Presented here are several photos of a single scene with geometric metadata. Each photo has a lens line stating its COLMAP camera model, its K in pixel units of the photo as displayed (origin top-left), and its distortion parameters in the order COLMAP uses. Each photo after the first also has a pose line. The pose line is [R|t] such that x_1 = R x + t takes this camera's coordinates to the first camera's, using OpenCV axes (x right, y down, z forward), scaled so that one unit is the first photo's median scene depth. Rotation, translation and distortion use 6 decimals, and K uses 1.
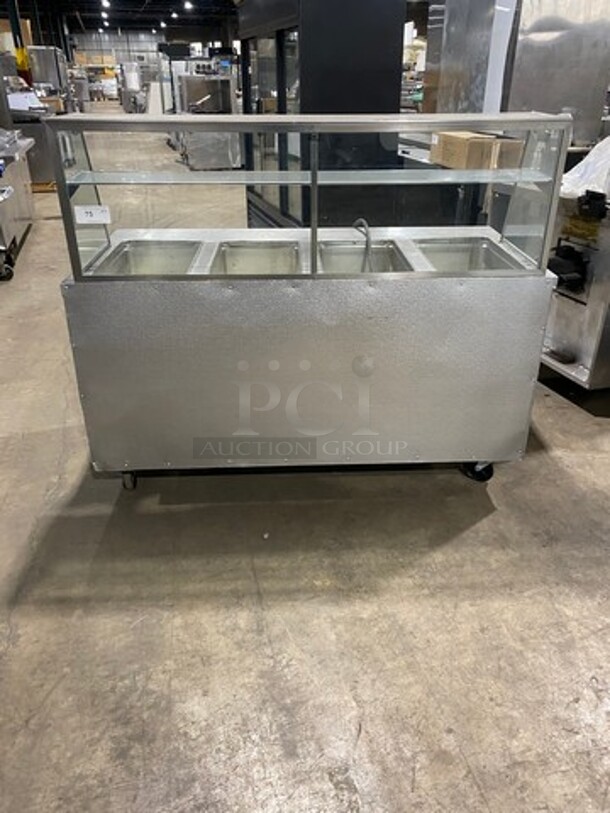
lens RADIAL K [[600.8, 0, 305.0], [0, 600.8, 406.5], [0, 0, 1]] dist [0.045057, -0.050770]
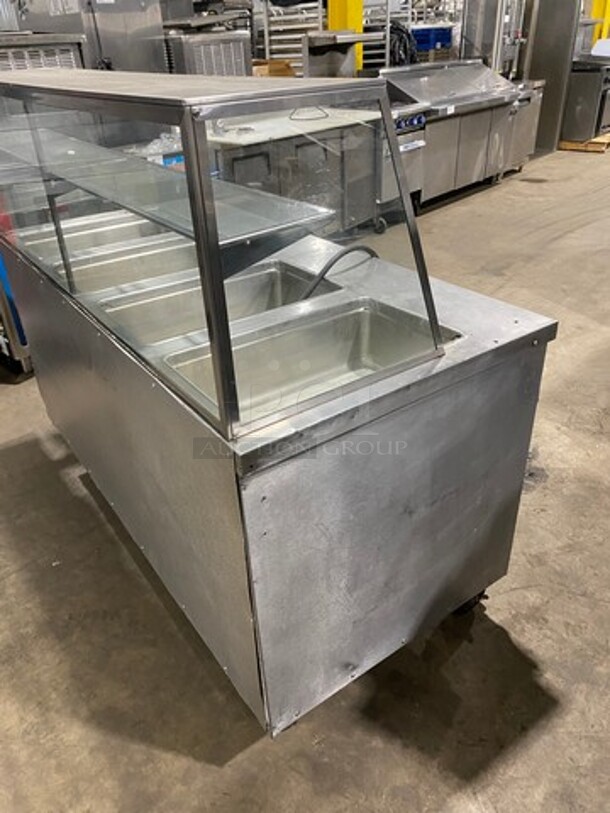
lens RADIAL K [[600.8, 0, 305.0], [0, 600.8, 406.5], [0, 0, 1]] dist [0.045057, -0.050770]
pose [[0.548759, 0.418660, -0.723594, 0.670436], [-0.364716, 0.898742, 0.243404, -0.338092], [0.752227, 0.130336, 0.645884, 0.649479]]
